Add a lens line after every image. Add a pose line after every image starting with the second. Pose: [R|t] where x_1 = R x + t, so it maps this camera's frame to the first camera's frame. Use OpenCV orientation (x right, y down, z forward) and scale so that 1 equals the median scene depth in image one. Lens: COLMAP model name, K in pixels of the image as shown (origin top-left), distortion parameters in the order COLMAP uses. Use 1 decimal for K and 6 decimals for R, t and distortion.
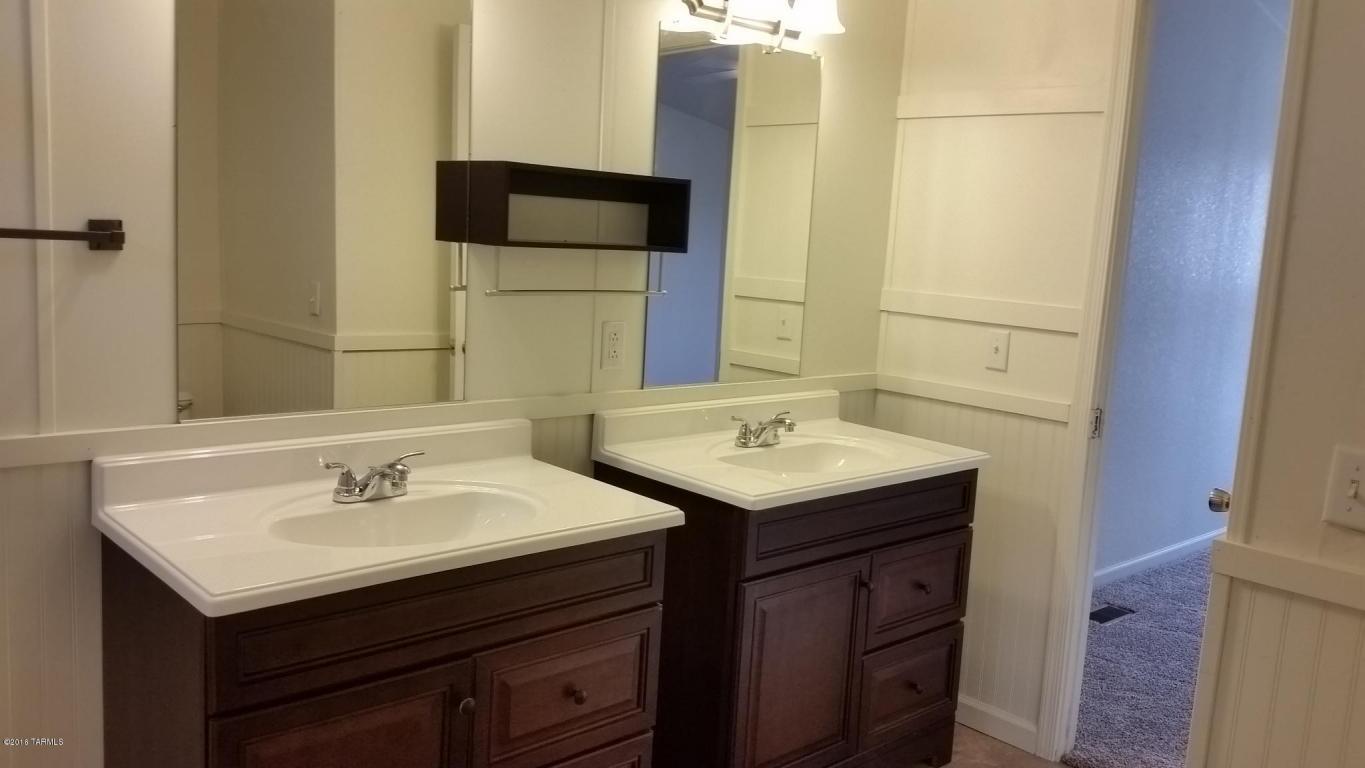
lens RADIAL K [[1106.7, 0, 682.7], [0, 1106.7, 384.9], [0, 0, 1]] dist [0.064202, -0.070816]
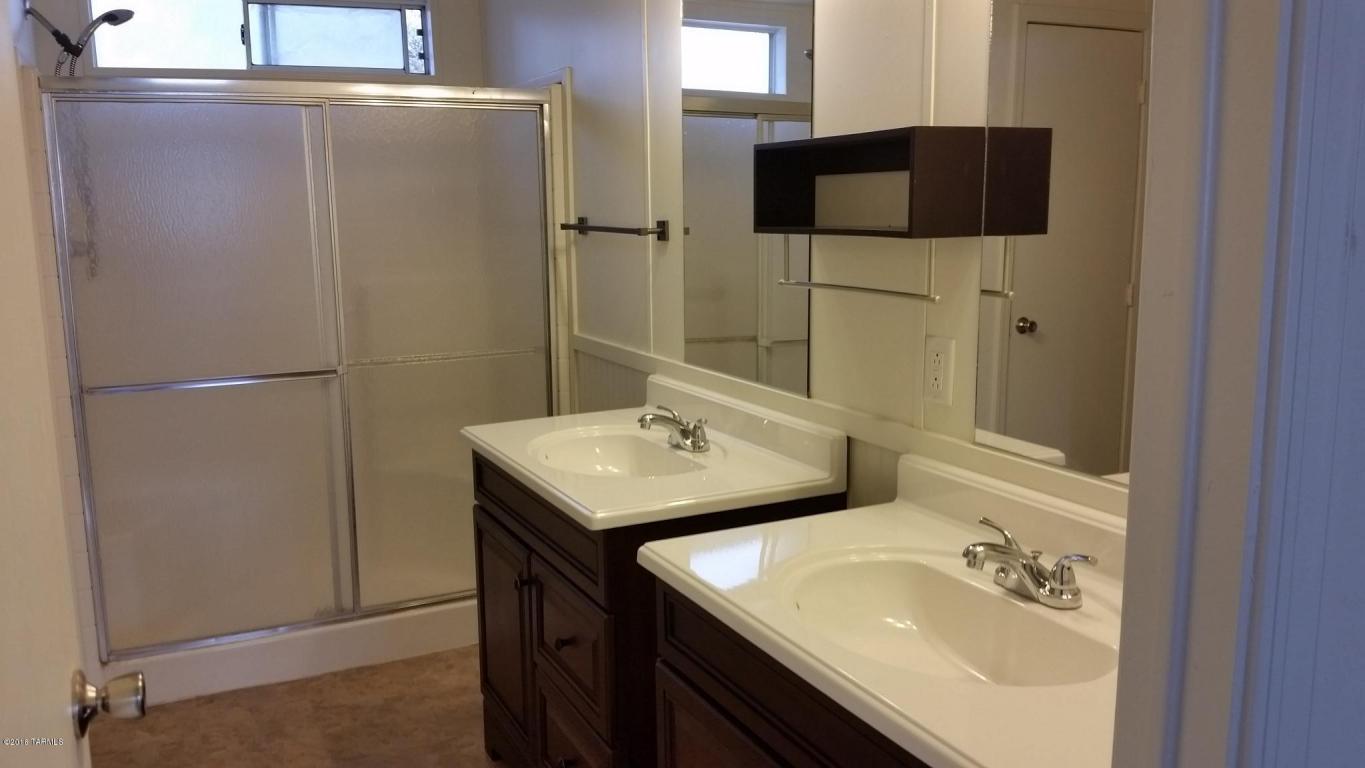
lens RADIAL K [[1106.7, 0, 682.6], [0, 1106.7, 385.2], [0, 0, 1]] dist [0.064202, -0.070816]
pose [[-0.267905, 0.101768, -0.958055, 0.752391], [-0.141311, 0.979500, 0.143562, -0.117972], [0.953026, 0.173845, -0.248032, 1.138257]]
